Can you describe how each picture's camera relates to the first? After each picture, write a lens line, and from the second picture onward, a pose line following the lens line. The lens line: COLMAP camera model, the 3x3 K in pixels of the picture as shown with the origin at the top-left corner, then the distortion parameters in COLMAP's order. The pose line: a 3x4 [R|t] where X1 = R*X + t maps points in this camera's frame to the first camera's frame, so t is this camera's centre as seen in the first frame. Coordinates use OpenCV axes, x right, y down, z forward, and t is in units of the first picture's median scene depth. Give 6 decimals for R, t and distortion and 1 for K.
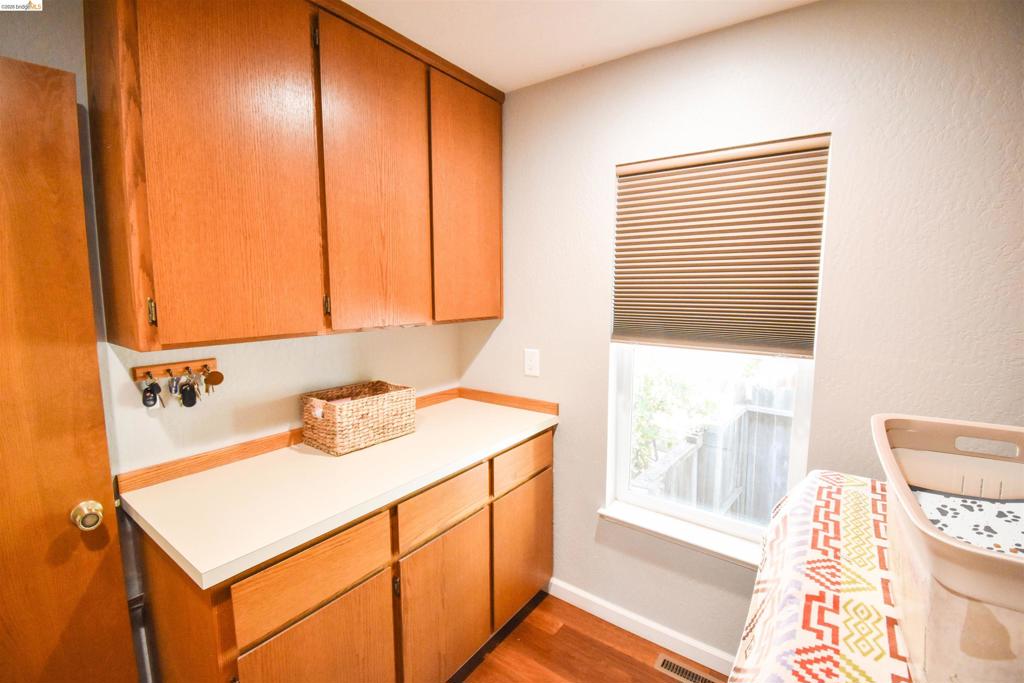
lens RADIAL K [[460.7, 0, 511.3], [0, 460.7, 339.7], [0, 0, 1]] dist [0.002074, -0.006894]
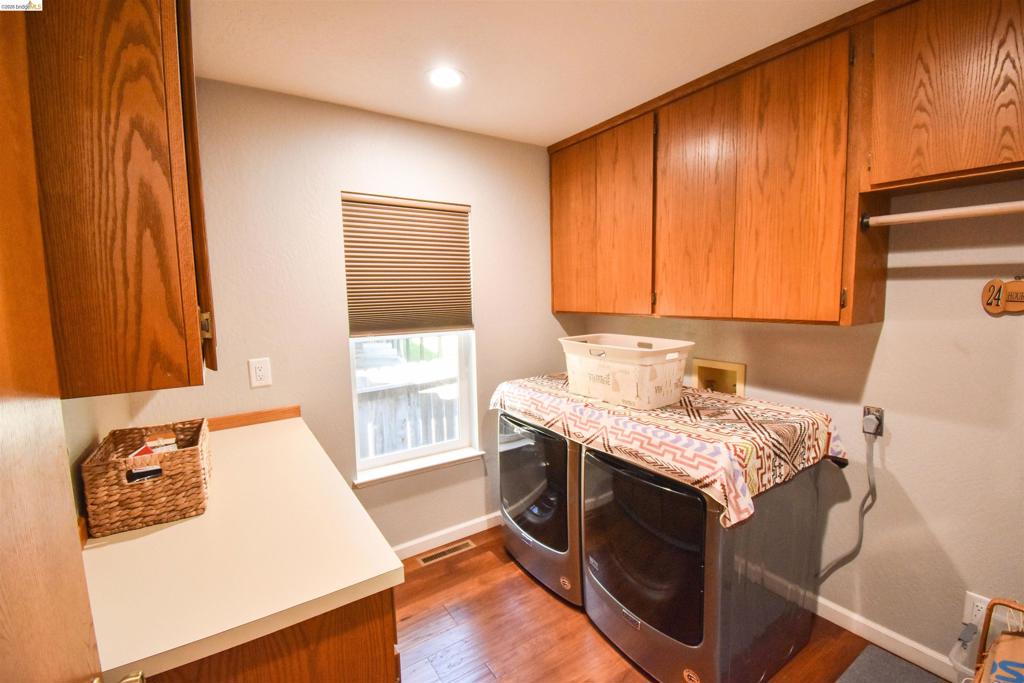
lens RADIAL K [[460.7, 0, 512.2], [0, 460.7, 341.1], [0, 0, 1]] dist [0.002074, -0.006894]
pose [[0.352032, -0.110808, 0.929406, -0.774587], [0.120432, 0.990076, 0.072425, -0.024984], [-0.928208, 0.086434, 0.361884, 0.183196]]
